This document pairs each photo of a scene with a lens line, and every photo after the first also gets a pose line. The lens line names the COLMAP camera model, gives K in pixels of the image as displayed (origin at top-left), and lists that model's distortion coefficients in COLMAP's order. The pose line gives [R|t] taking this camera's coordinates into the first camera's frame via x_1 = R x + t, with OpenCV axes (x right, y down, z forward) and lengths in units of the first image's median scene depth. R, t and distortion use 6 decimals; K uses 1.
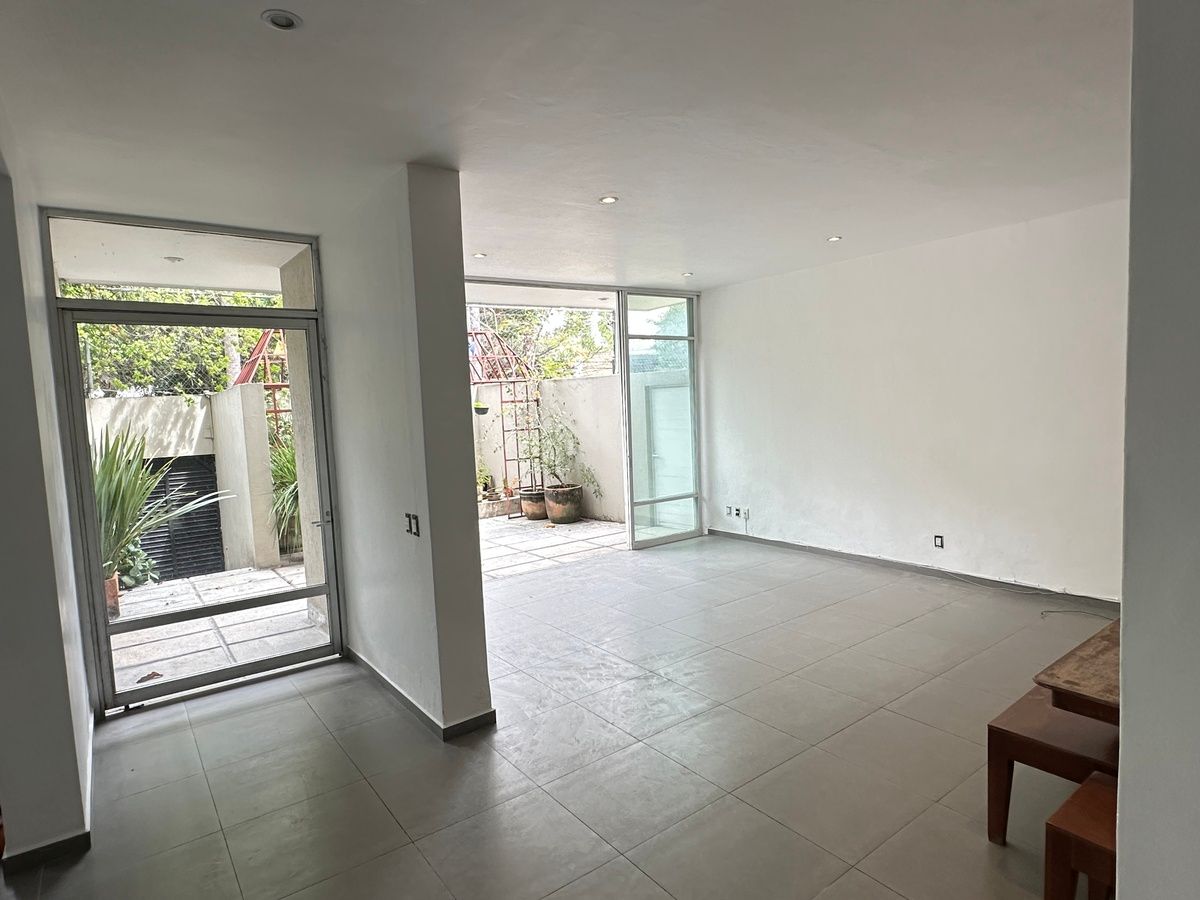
lens RADIAL K [[667.6, 0, 596.4], [0, 667.6, 454.8], [0, 0, 1]] dist [-0.000227, -0.000425]
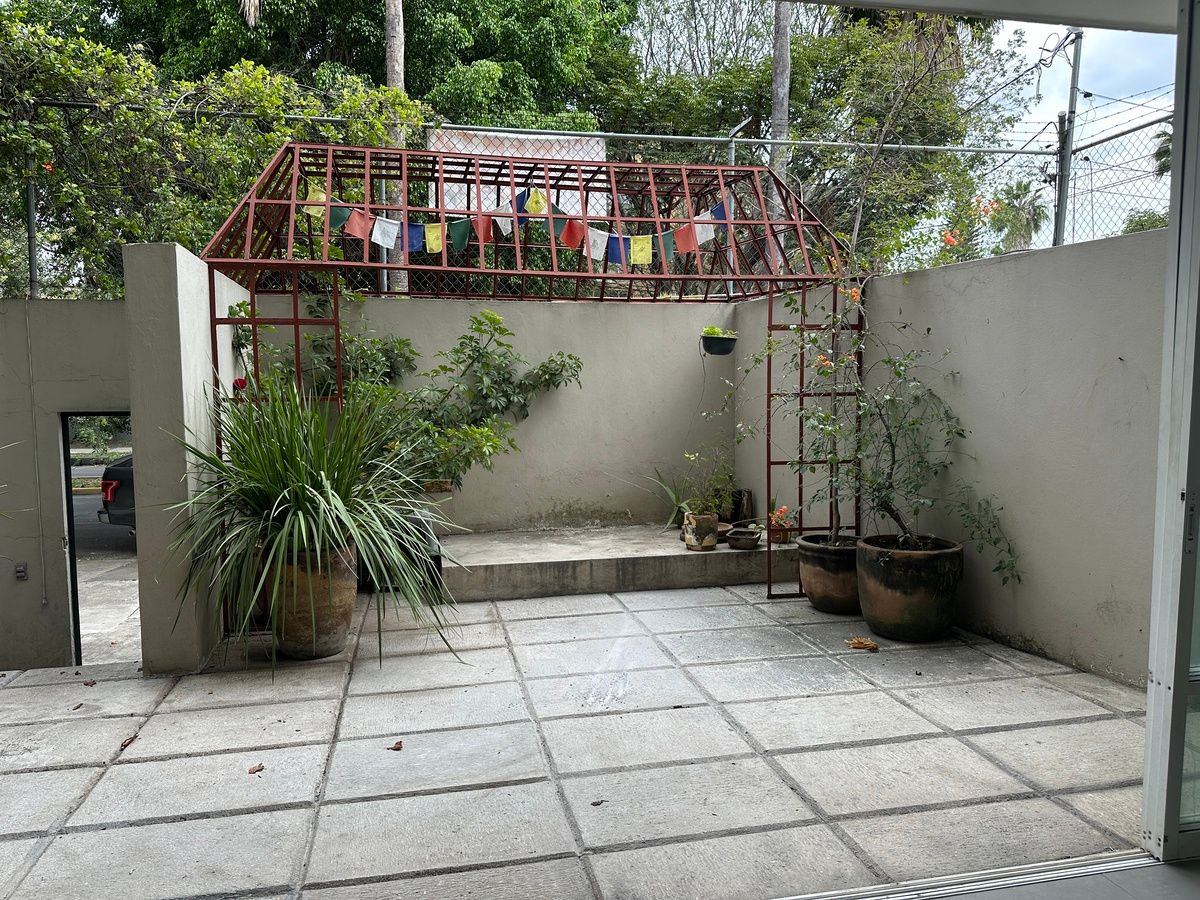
lens RADIAL K [[821.9, 0, 597.0], [0, 821.9, 444.1], [0, 0, 1]] dist [0.147773, -0.239139]
pose [[0.910886, 0.068000, -0.407017, -0.025273], [-0.067670, 0.997592, 0.015223, -0.005549], [0.407072, 0.013676, 0.913294, 0.575051]]
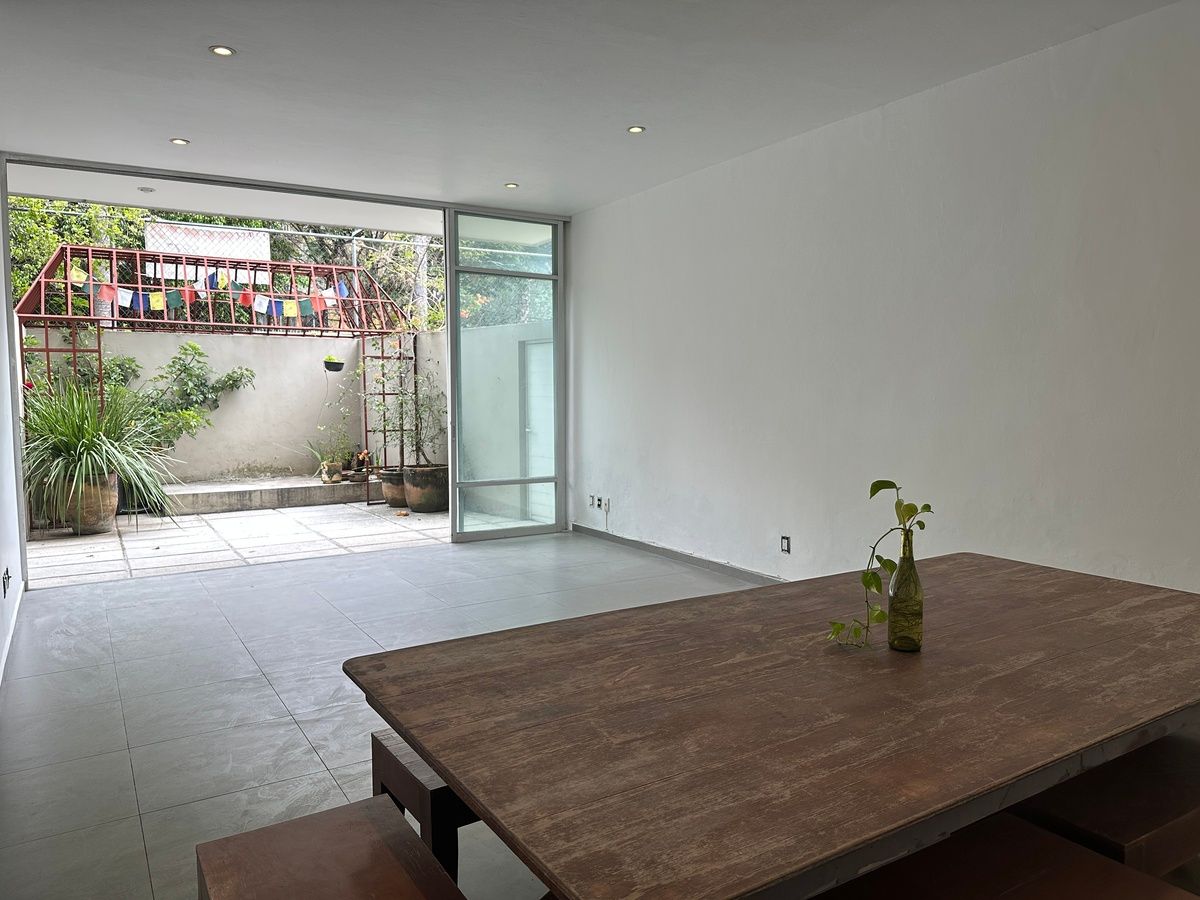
lens RADIAL K [[826.1, 0, 600.0], [0, 826.1, 450.0], [0, 0, 1]] dist [0.075904, -0.111635]
pose [[0.995863, 0.048462, -0.076867, 0.272000], [-0.049172, 0.998763, -0.007370, 0.030676], [0.076415, 0.011119, 0.997014, 0.042810]]
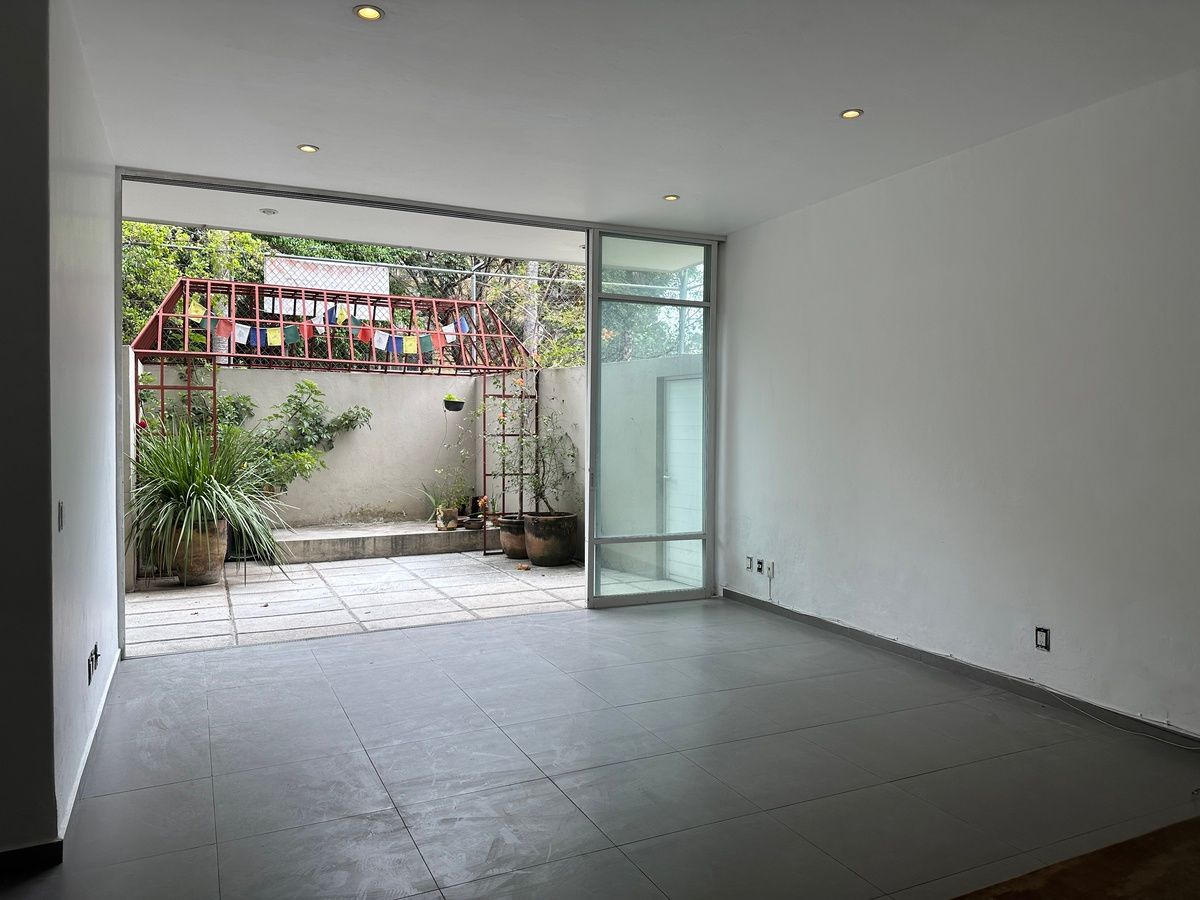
lens RADIAL K [[821.9, 0, 597.0], [0, 821.9, 444.1], [0, 0, 1]] dist [0.147773, -0.239139]
pose [[0.980495, 0.053024, -0.189257, 0.194548], [-0.064513, 0.996396, -0.055068, 0.020842], [0.185656, 0.066204, 0.980382, 0.156194]]
